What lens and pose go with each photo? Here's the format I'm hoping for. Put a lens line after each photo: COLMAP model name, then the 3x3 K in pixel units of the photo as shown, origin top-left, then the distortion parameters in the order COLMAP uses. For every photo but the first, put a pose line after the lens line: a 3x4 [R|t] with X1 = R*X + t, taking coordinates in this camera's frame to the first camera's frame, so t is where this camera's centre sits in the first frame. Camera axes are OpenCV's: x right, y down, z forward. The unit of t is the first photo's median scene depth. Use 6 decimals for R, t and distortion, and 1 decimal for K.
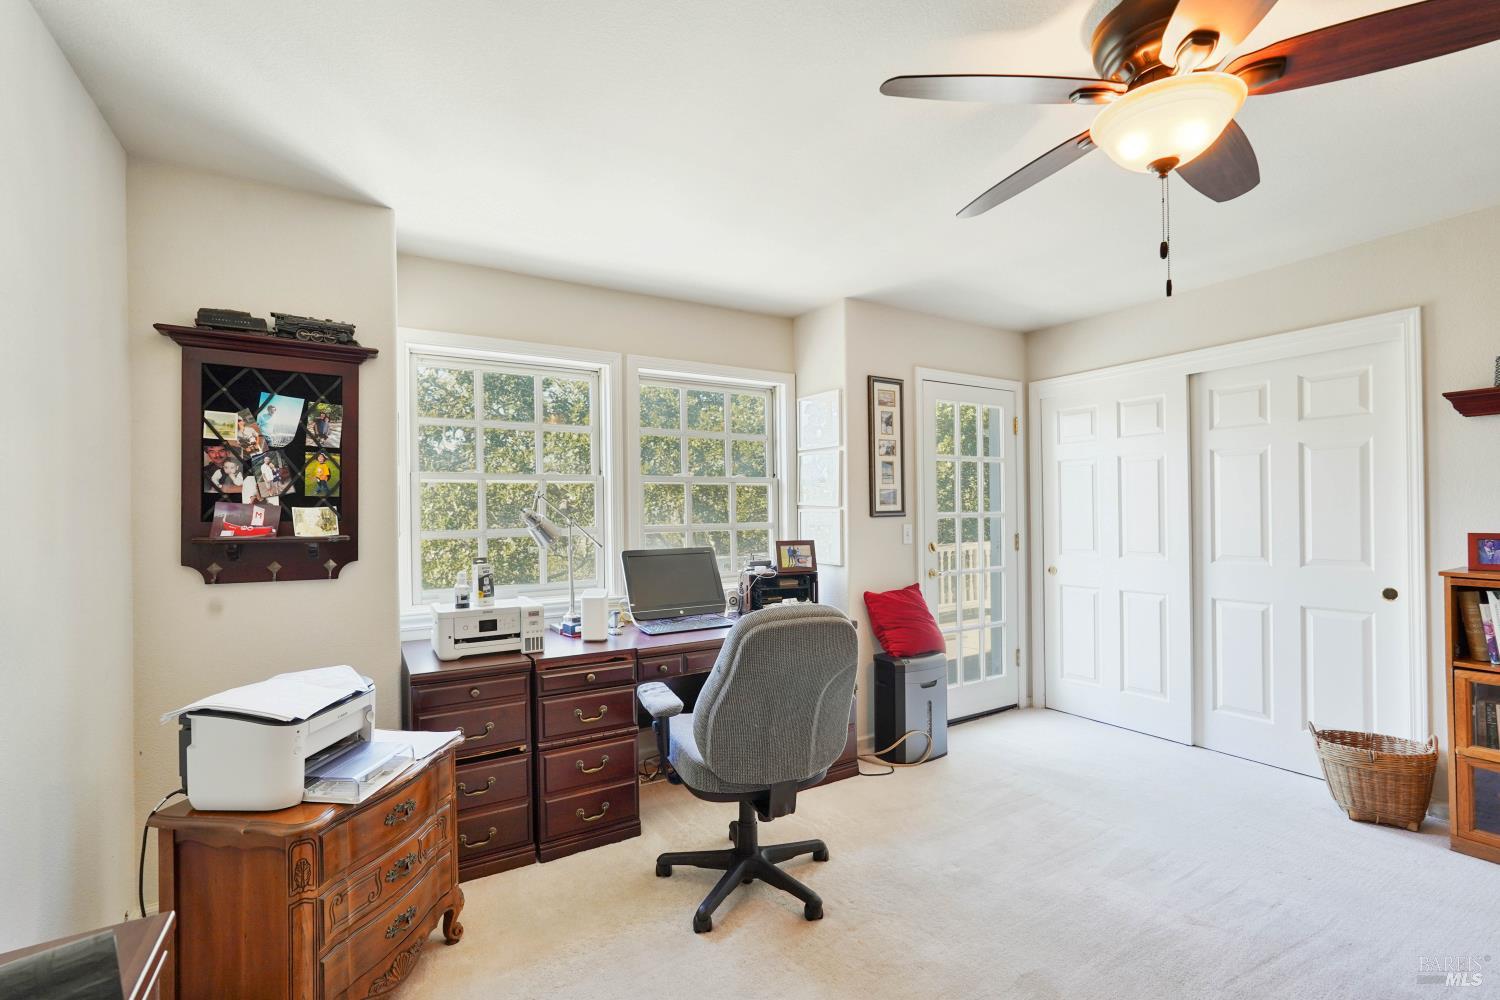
lens RADIAL K [[679.7, 0, 750.6], [0, 679.7, 511.3], [0, 0, 1]] dist [-0.013077, 0.007943]
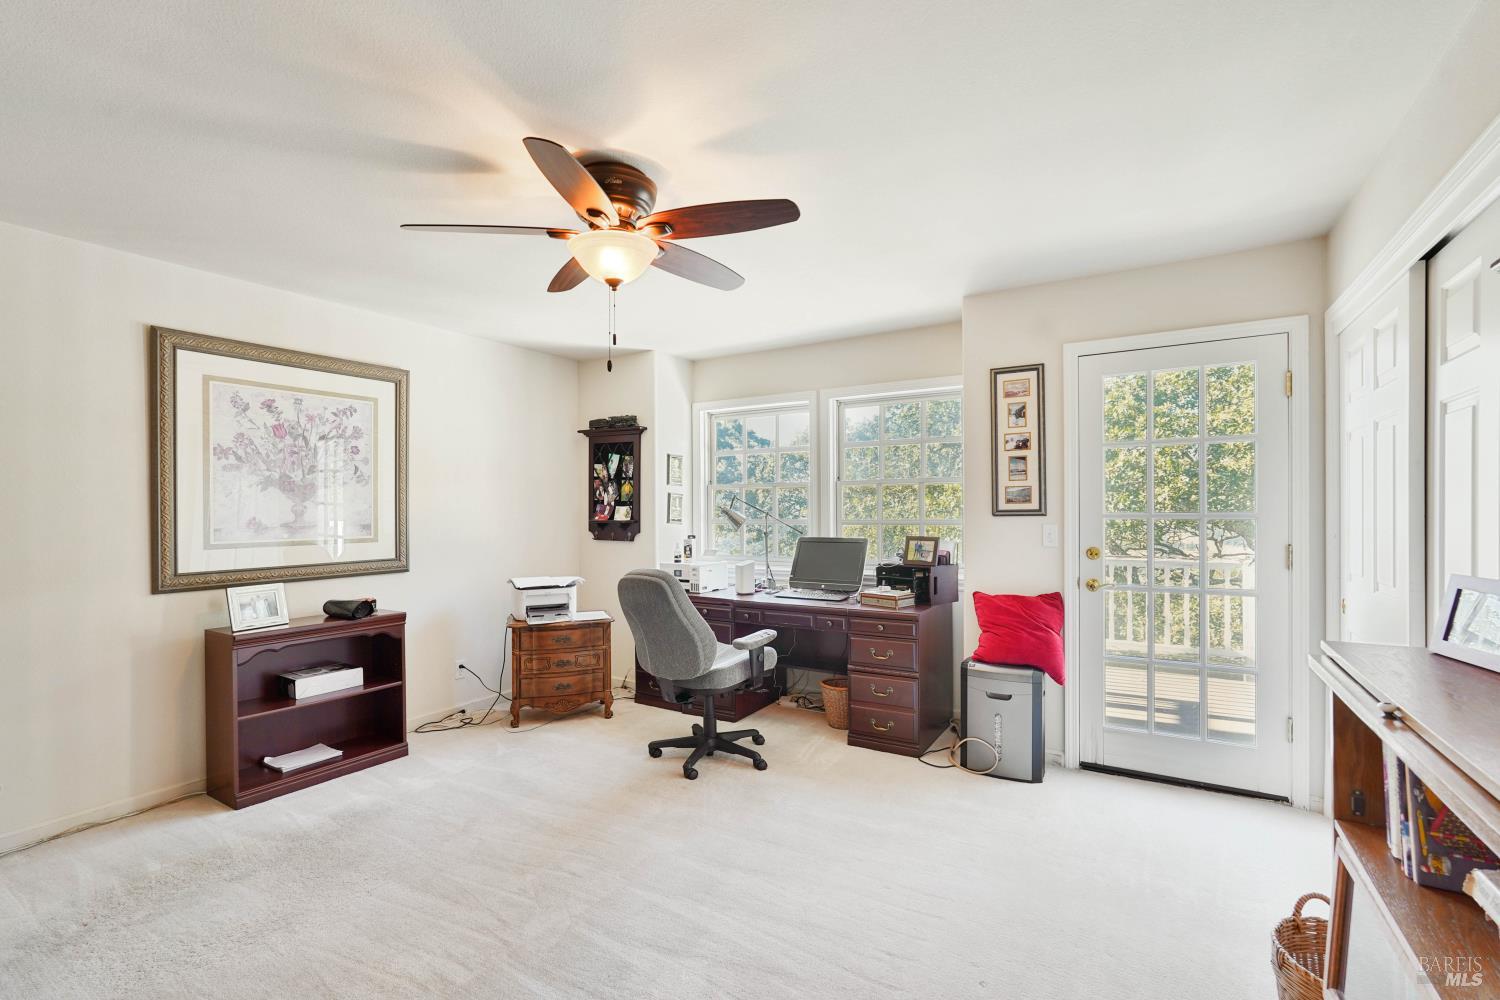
lens RADIAL K [[679.7, 0, 746.9], [0, 679.7, 506.6], [0, 0, 1]] dist [-0.013077, 0.007943]
pose [[0.439876, 0.007077, -0.898031, 1.370766], [0.002842, 0.999953, 0.009272, -0.022751], [0.898054, -0.006631, 0.439835, 0.407627]]
